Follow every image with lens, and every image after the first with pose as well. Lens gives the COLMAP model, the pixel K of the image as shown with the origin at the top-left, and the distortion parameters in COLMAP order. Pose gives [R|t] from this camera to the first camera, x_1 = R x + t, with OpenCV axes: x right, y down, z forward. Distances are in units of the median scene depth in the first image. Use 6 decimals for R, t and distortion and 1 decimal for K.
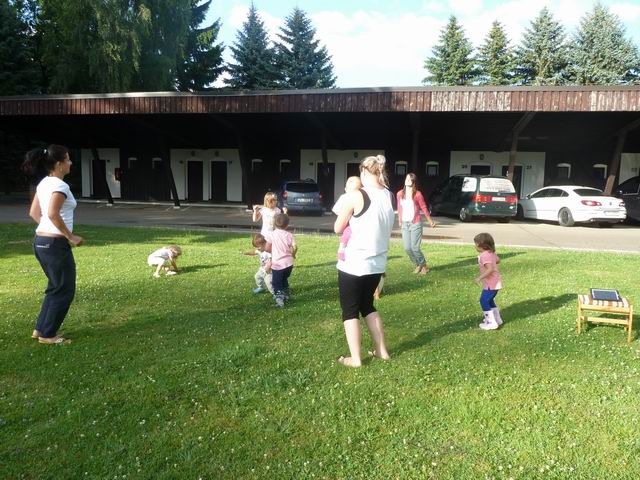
lens RADIAL K [[481.8, 0, 315.4], [0, 481.8, 239.1], [0, 0, 1]] dist [-0.034874, 0.003979]
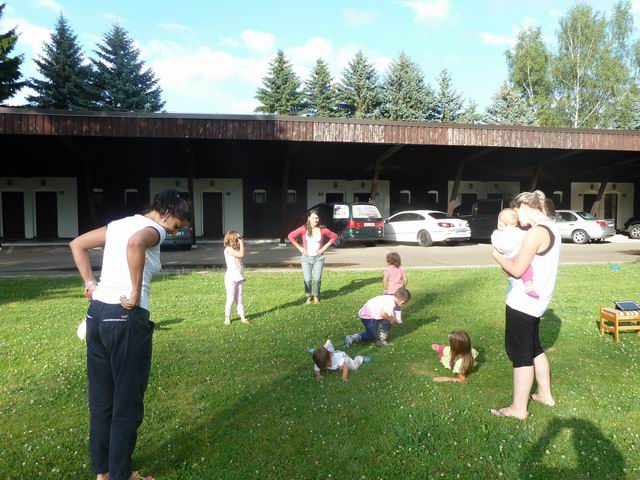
lens RADIAL K [[481.8, 0, 318.0], [0, 481.8, 238.2], [0, 0, 1]] dist [-0.034874, 0.003979]
pose [[0.915127, -0.046118, 0.400519, -0.148513], [0.069052, 0.996685, -0.043010, -0.014585], [-0.397208, 0.067016, 0.915278, 0.066626]]
